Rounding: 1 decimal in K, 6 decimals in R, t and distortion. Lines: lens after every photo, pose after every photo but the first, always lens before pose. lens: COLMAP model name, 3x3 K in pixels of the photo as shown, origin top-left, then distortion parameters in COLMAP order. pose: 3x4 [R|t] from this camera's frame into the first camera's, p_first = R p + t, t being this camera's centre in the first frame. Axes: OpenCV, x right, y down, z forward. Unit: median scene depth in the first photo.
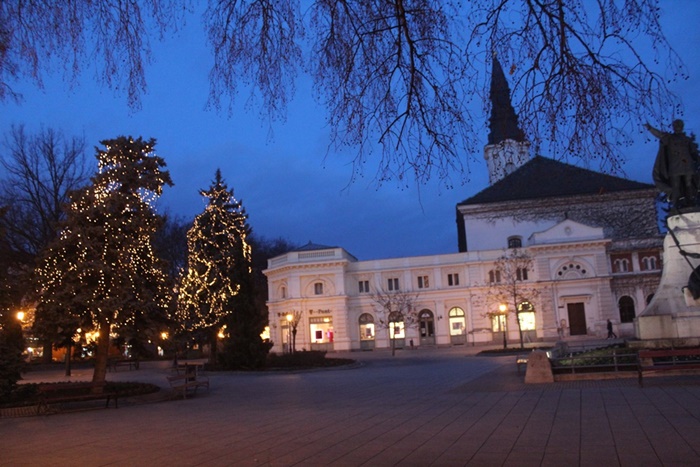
lens RADIAL K [[590.8, 0, 350.0], [0, 590.8, 233.5], [0, 0, 1]] dist [-0.103492, 0.069336]
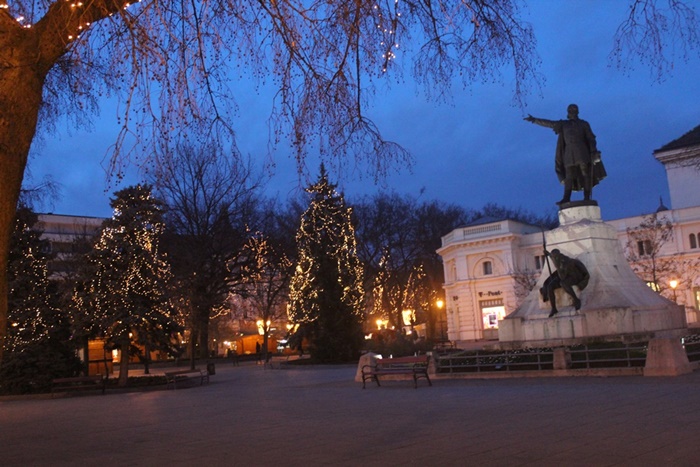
lens RADIAL K [[743.9, 0, 350.0], [0, 743.9, 233.5], [0, 0, 1]] dist [-0.067476, 0.000915]
pose [[0.896194, -0.078346, -0.436690, 1.088223], [0.107564, 0.993287, 0.042544, -0.118432], [0.430426, -0.085100, 0.898605, -0.364977]]
